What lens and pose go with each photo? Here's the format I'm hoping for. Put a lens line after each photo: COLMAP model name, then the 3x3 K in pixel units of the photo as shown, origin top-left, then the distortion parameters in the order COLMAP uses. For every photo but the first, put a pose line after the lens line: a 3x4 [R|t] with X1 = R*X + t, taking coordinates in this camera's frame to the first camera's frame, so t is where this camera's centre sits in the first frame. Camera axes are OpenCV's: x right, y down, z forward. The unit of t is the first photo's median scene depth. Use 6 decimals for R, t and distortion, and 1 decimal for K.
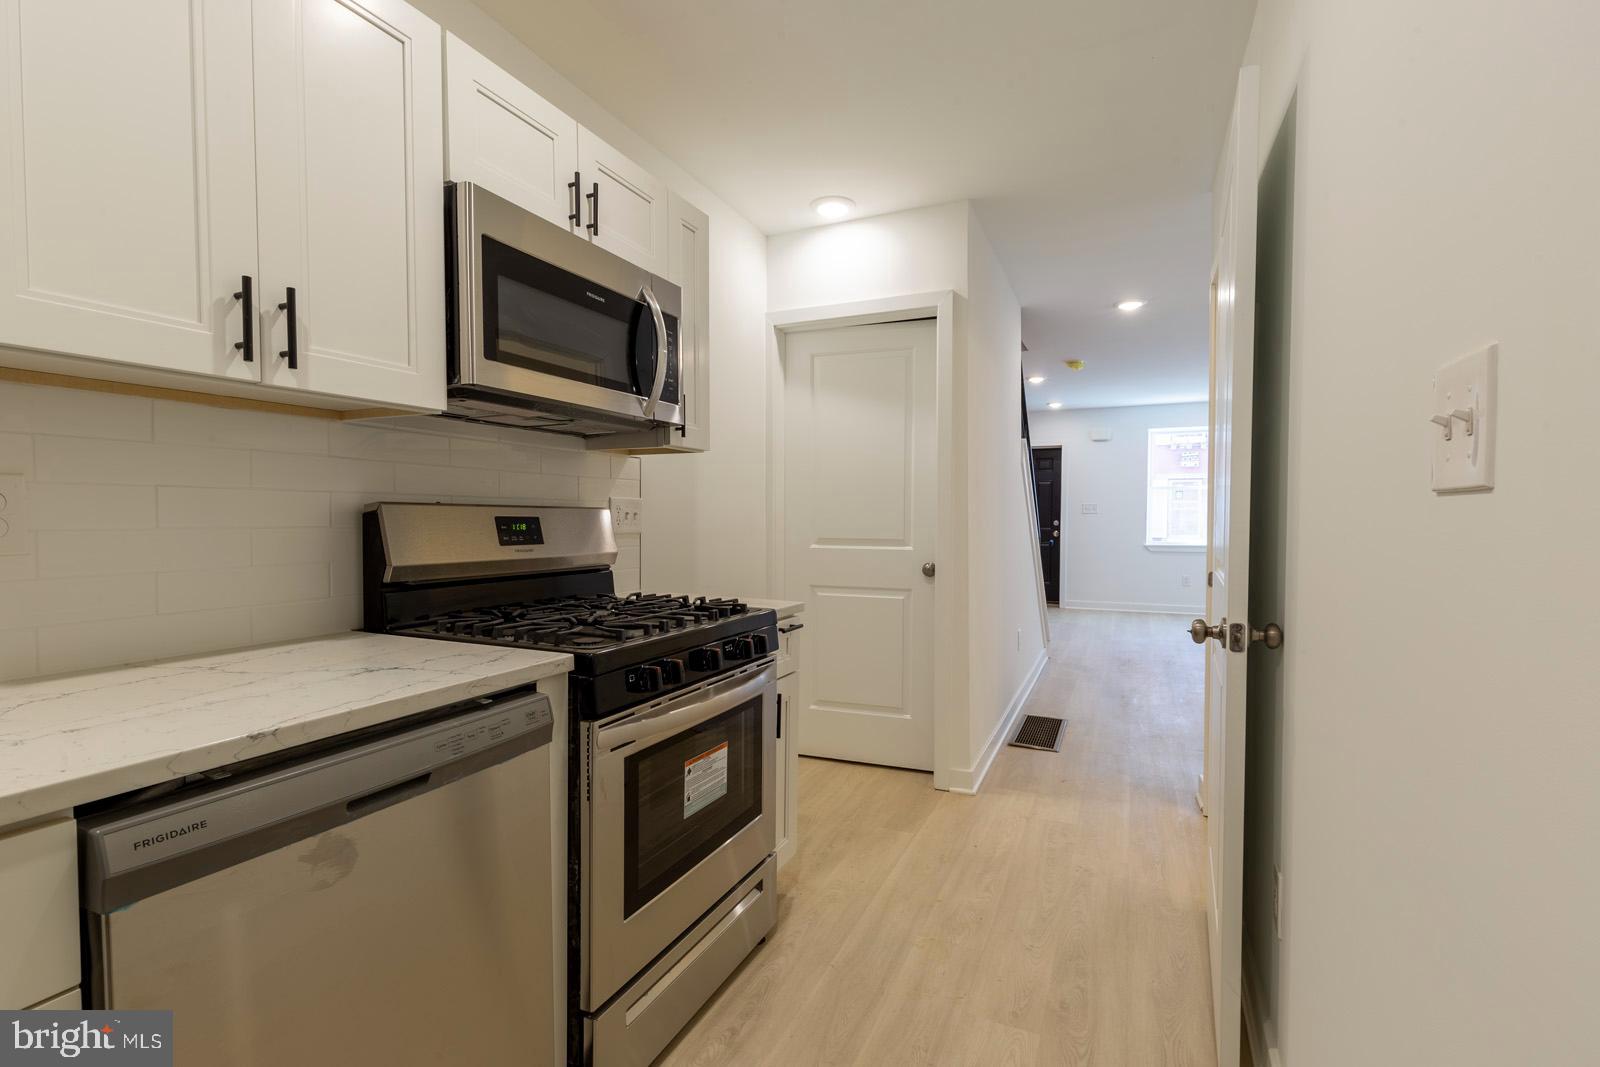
lens RADIAL K [[731.3, 0, 799.4], [0, 731.3, 534.9], [0, 0, 1]] dist [0.000058, 0.000039]
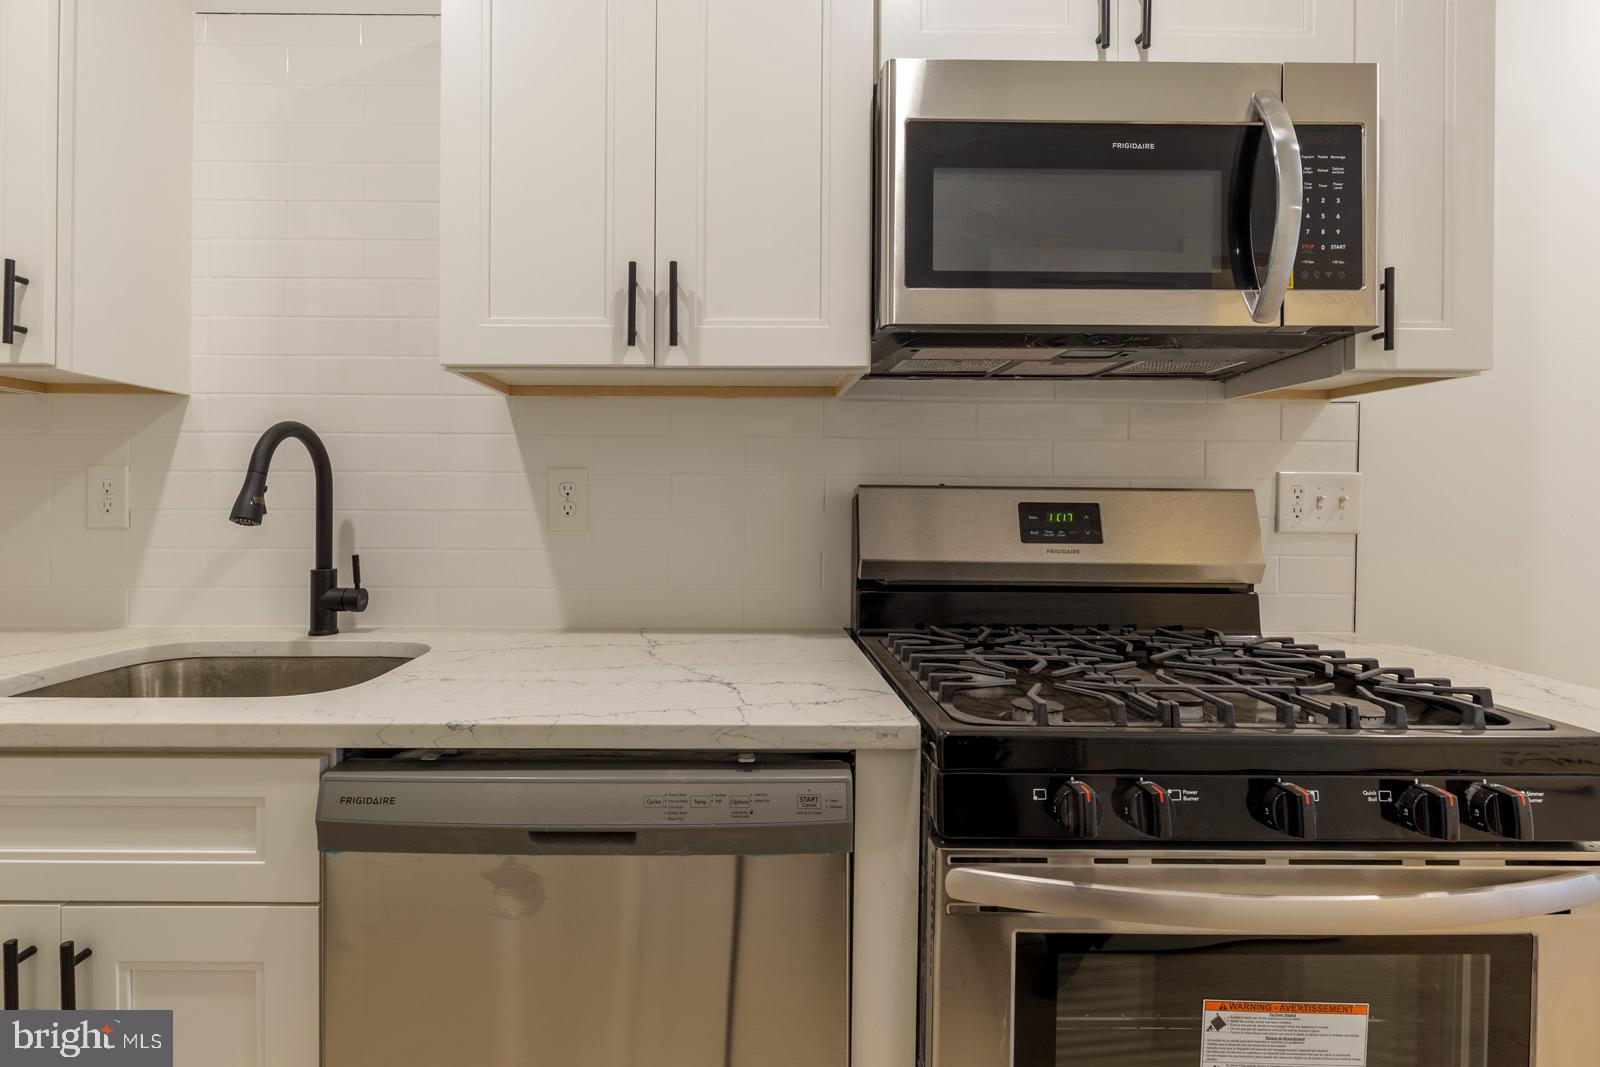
lens RADIAL K [[746.0, 0, 796.0], [0, 746.0, 502.9], [0, 0, 1]] dist [-0.002316, -0.000705]
pose [[0.424249, 0.001672, -0.905544, 0.166114], [-0.027280, 0.999568, -0.010935, -0.010737], [0.905135, 0.029342, 0.424111, 0.481682]]
